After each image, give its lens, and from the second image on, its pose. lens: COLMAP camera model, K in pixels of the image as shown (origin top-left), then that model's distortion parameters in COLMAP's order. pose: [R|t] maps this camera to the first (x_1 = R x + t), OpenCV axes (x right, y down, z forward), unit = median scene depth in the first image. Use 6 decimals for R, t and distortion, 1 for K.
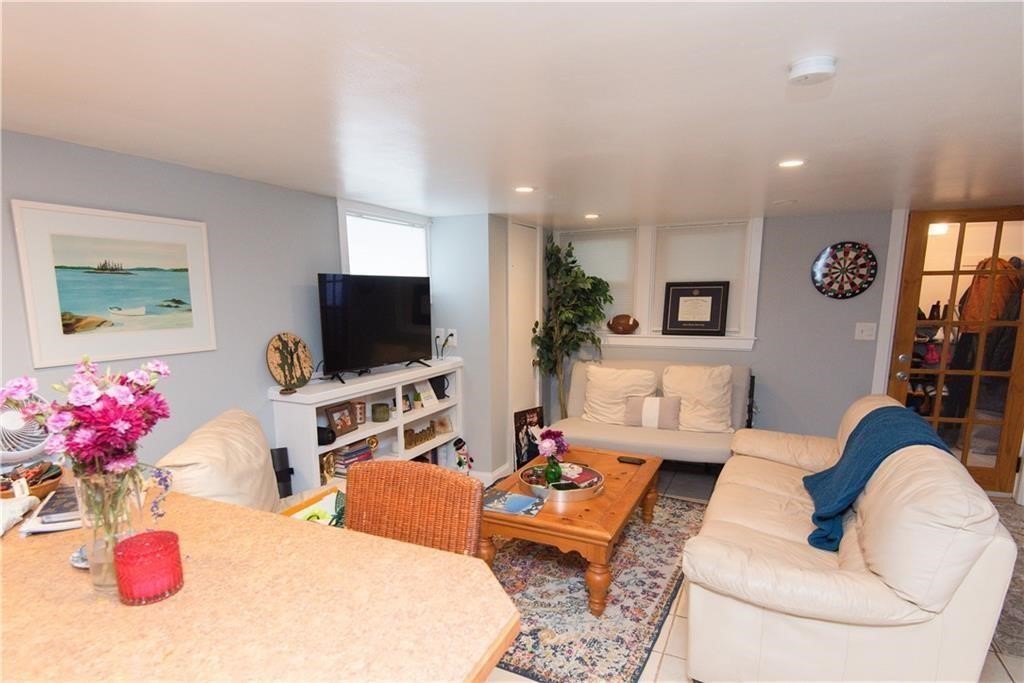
lens RADIAL K [[541.9, 0, 511.6], [0, 541.9, 387.9], [0, 0, 1]] dist [-0.002424, -0.000524]
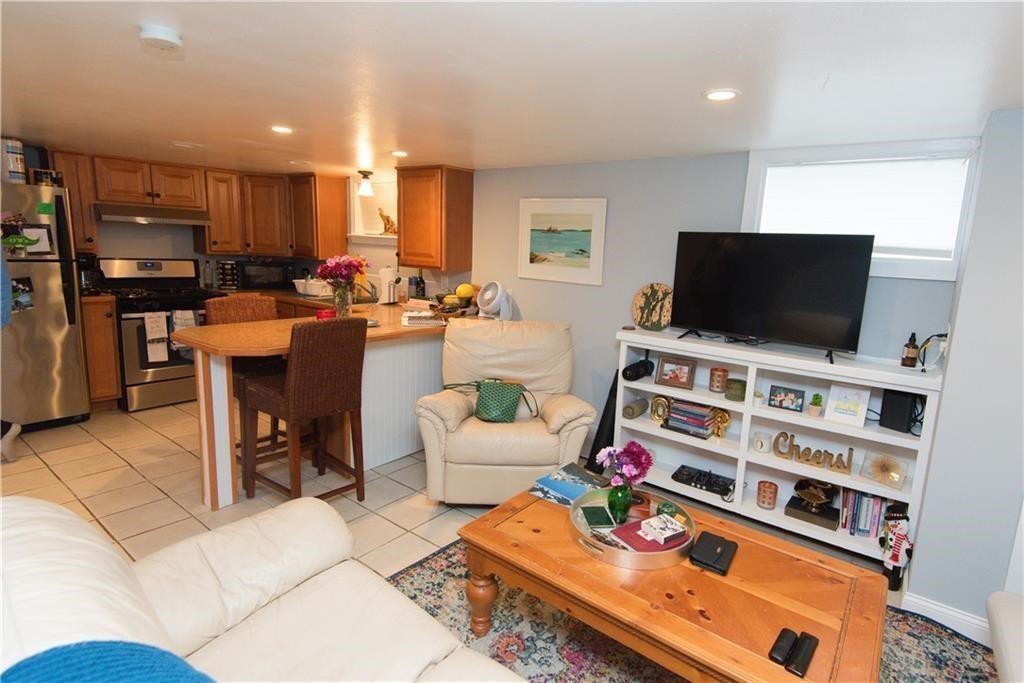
lens RADIAL K [[502.6, 0, 551.7], [0, 502.6, 335.7], [0, 0, 1]] dist [0.003103, 0.000128]
pose [[-0.181899, 0.153702, -0.971230, 0.504246], [-0.225936, 0.954749, 0.193409, -0.109577], [0.957009, 0.254617, -0.138941, 0.695330]]
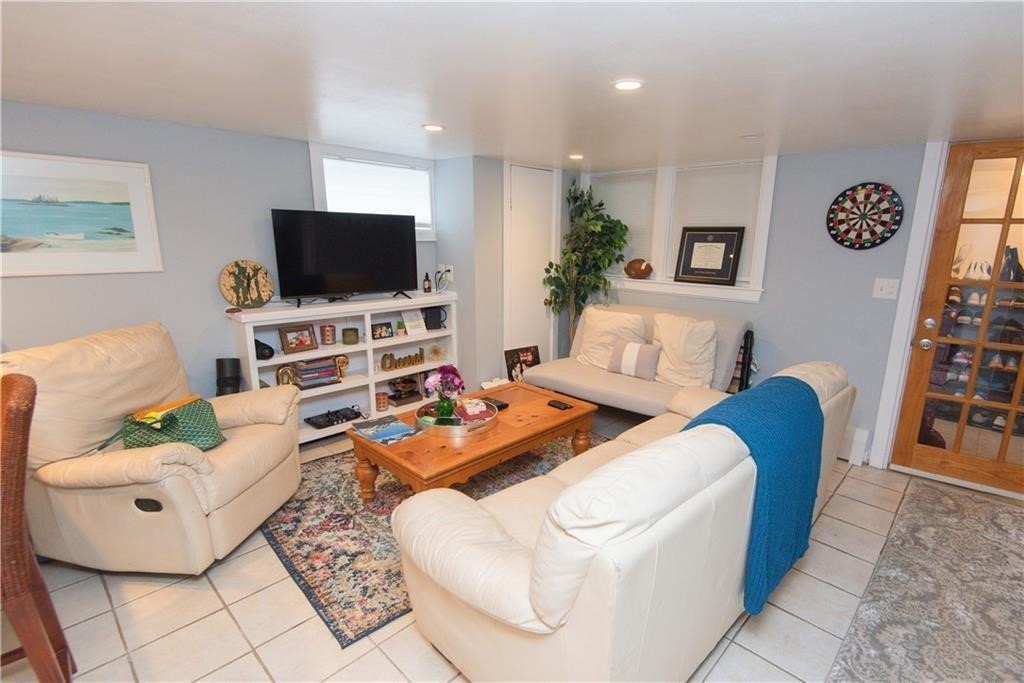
lens RADIAL K [[490.9, 0, 554.6], [0, 490.9, 342.1], [0, 0, 1]] dist [-0.002248, -0.002006]
pose [[0.959410, 0.085101, -0.268870, 0.378852], [-0.074669, 0.996013, 0.048813, -0.020249], [0.271952, -0.026756, 0.961939, 0.117412]]
